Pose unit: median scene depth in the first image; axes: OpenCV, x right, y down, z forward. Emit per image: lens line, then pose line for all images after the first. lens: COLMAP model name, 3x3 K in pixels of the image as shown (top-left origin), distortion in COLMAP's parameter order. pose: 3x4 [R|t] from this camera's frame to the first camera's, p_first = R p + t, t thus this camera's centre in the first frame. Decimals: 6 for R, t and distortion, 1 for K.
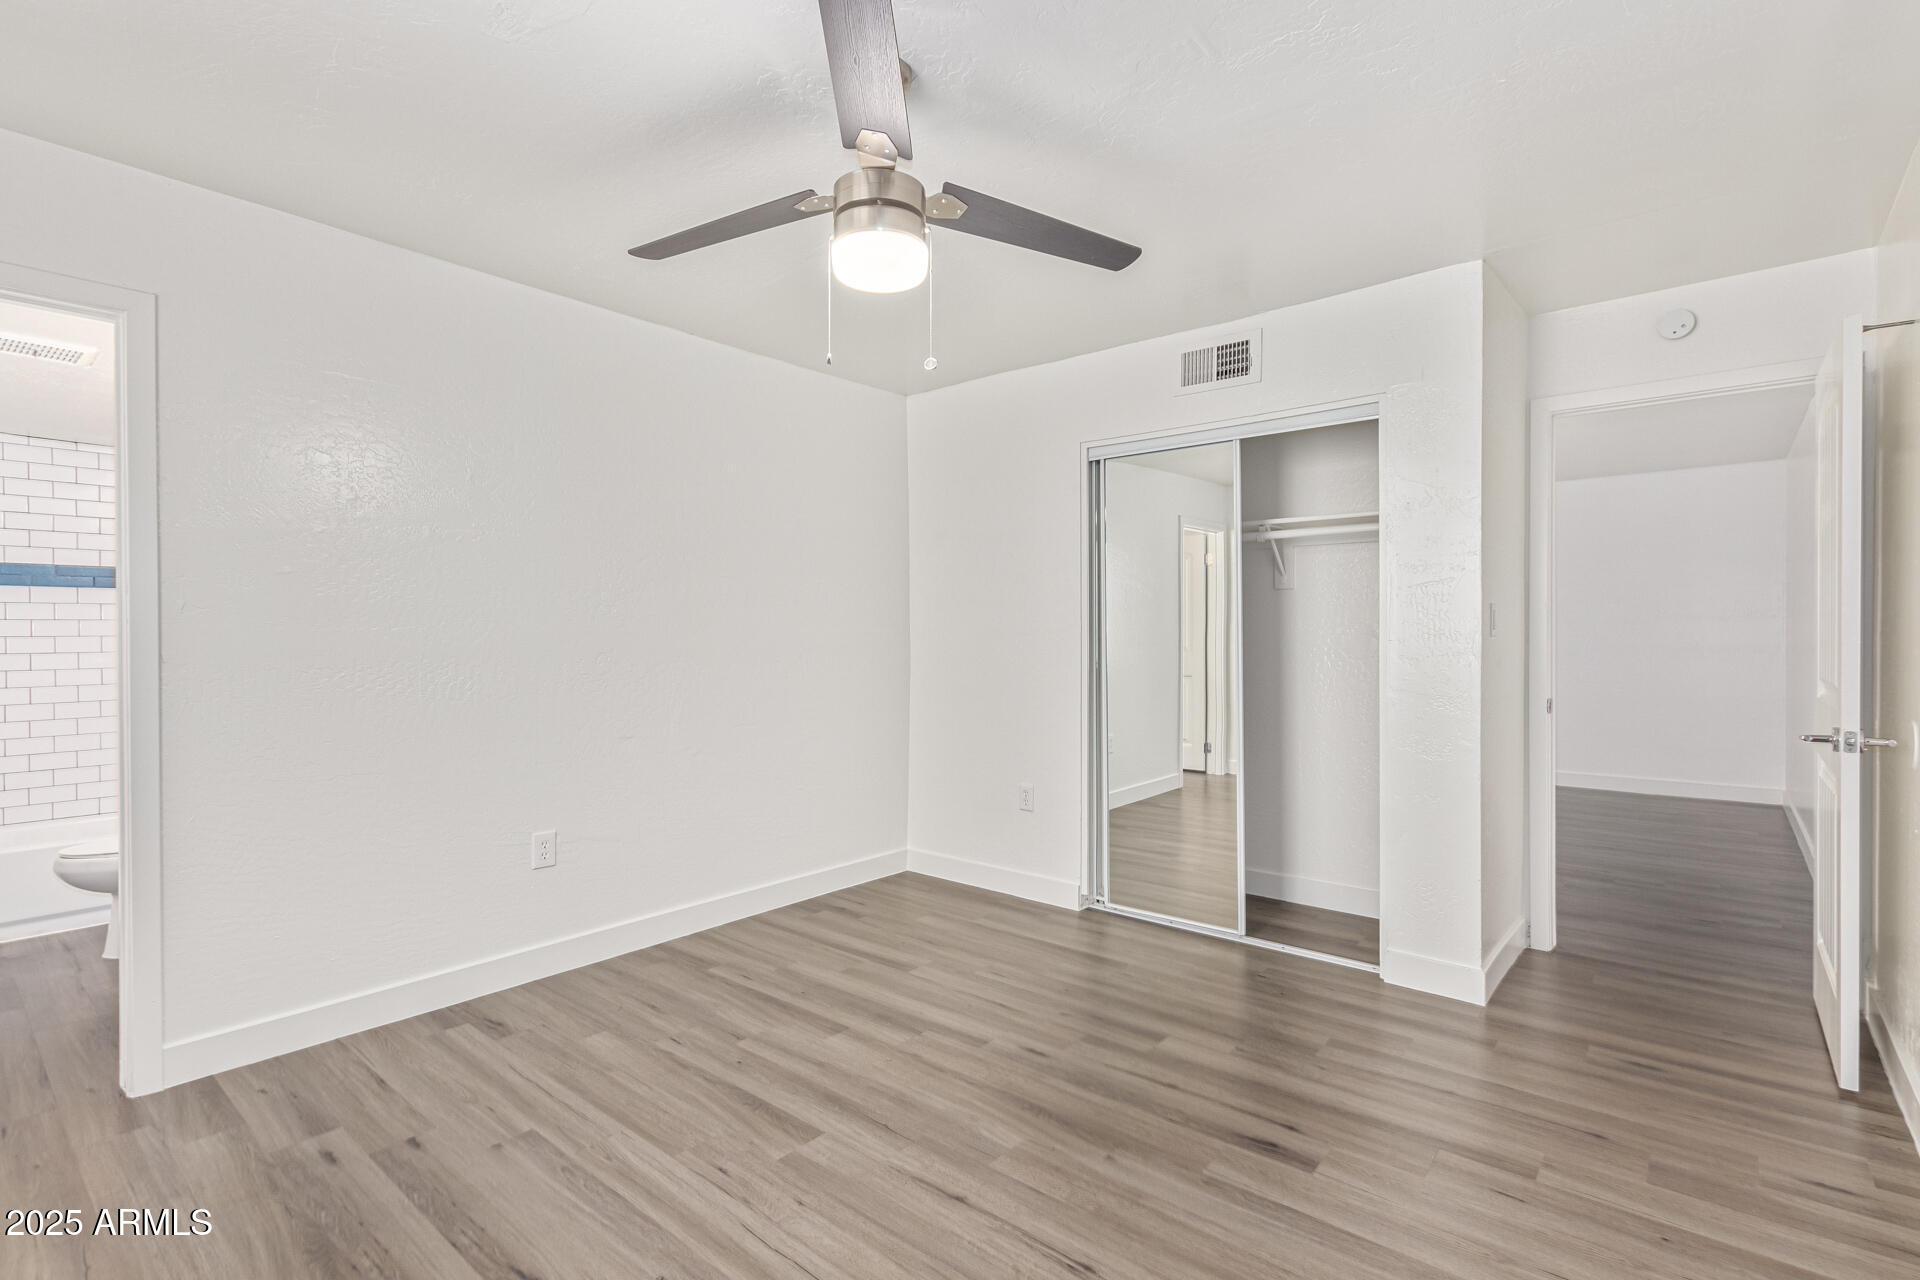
lens RADIAL K [[859.2, 0, 973.7], [0, 859.2, 640.8], [0, 0, 1]] dist [0.003386, -0.000625]
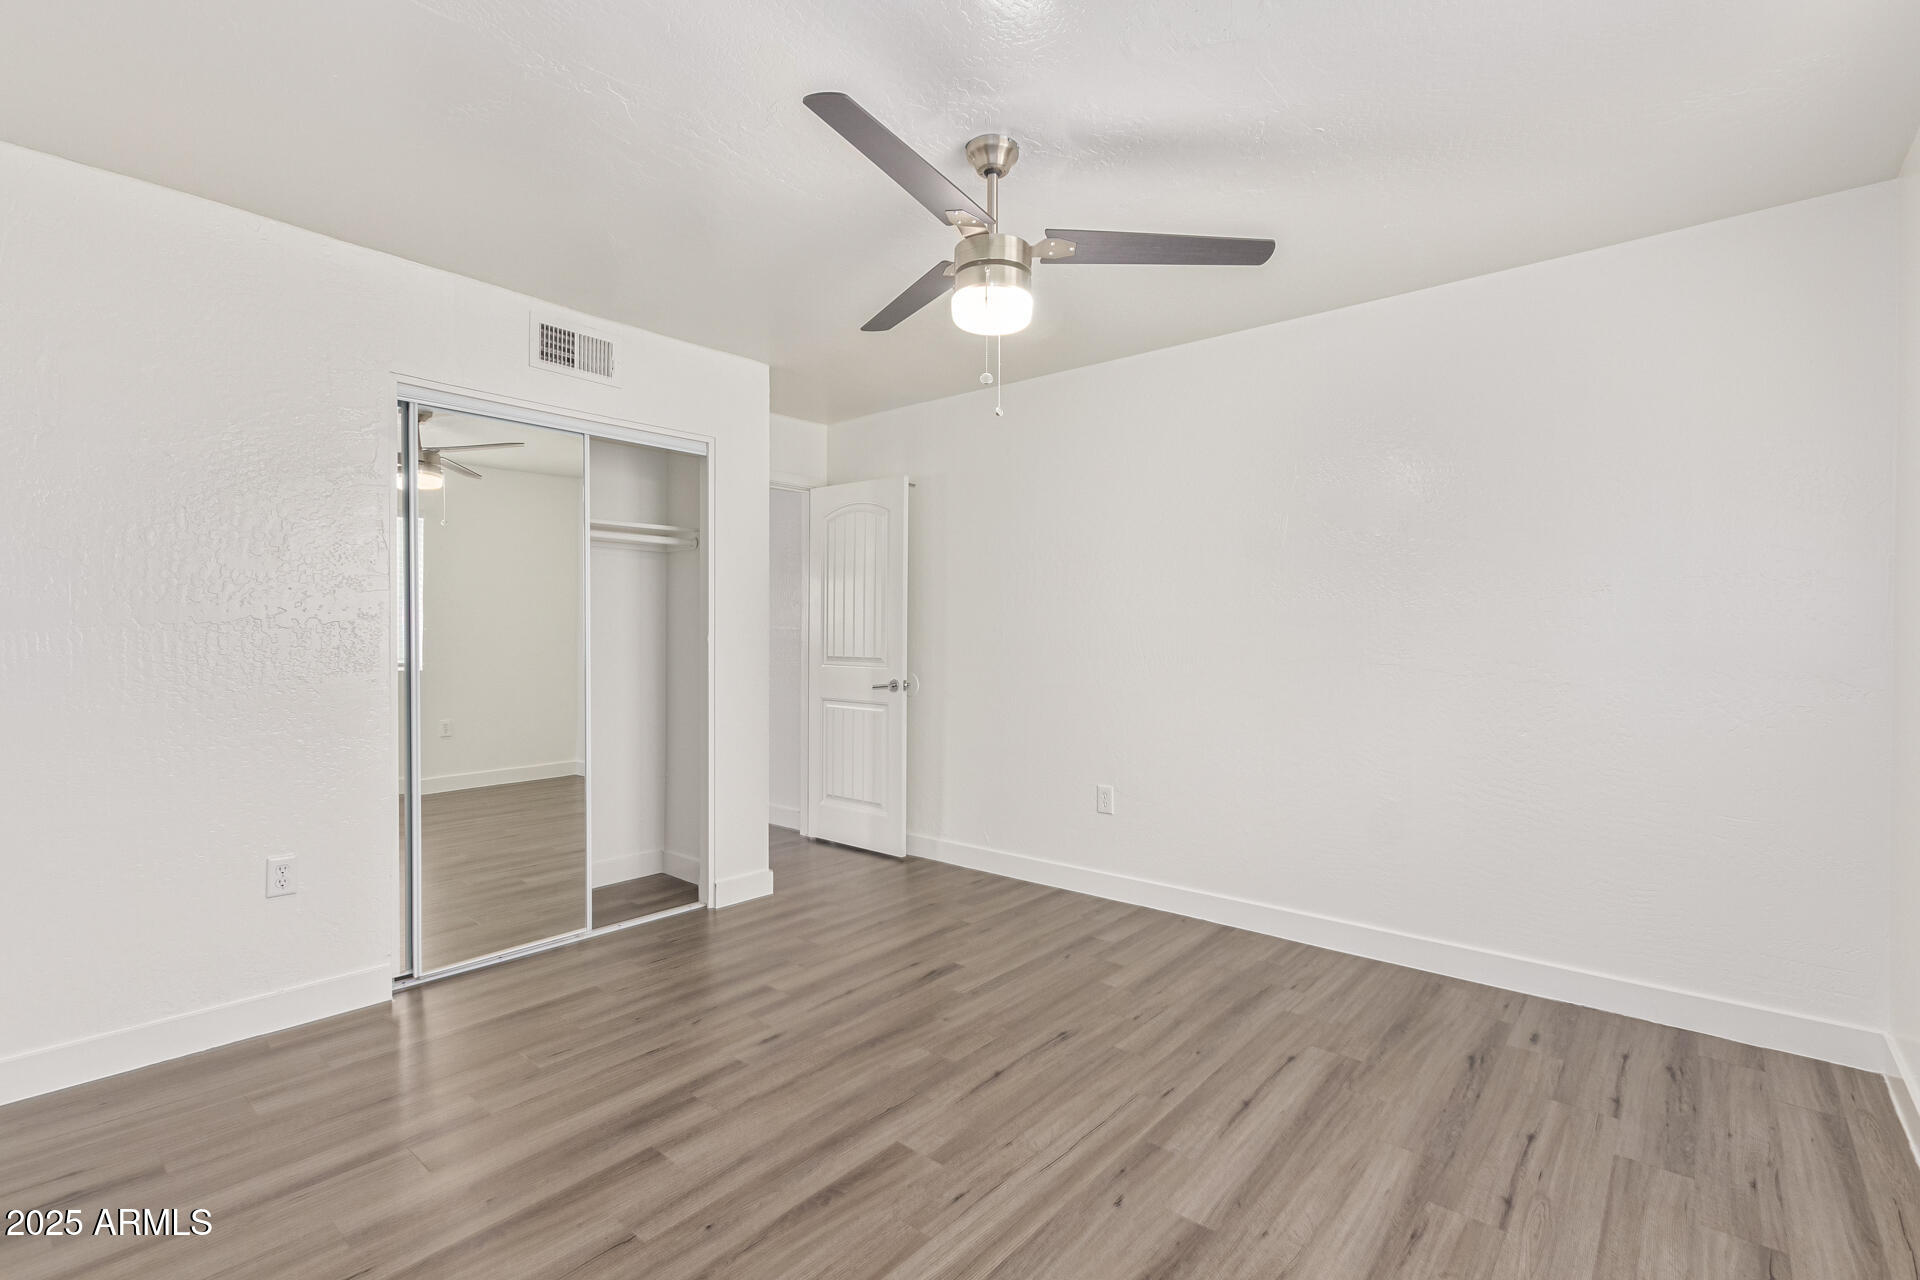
lens RADIAL K [[859.2, 0, 973.7], [0, 859.2, 640.8], [0, 0, 1]] dist [0.003386, -0.000625]
pose [[0.025940, -0.006846, 0.999640, -1.066390], [0.003434, 0.999971, 0.006760, -0.000294], [-0.999658, 0.003257, 0.025963, 0.830399]]
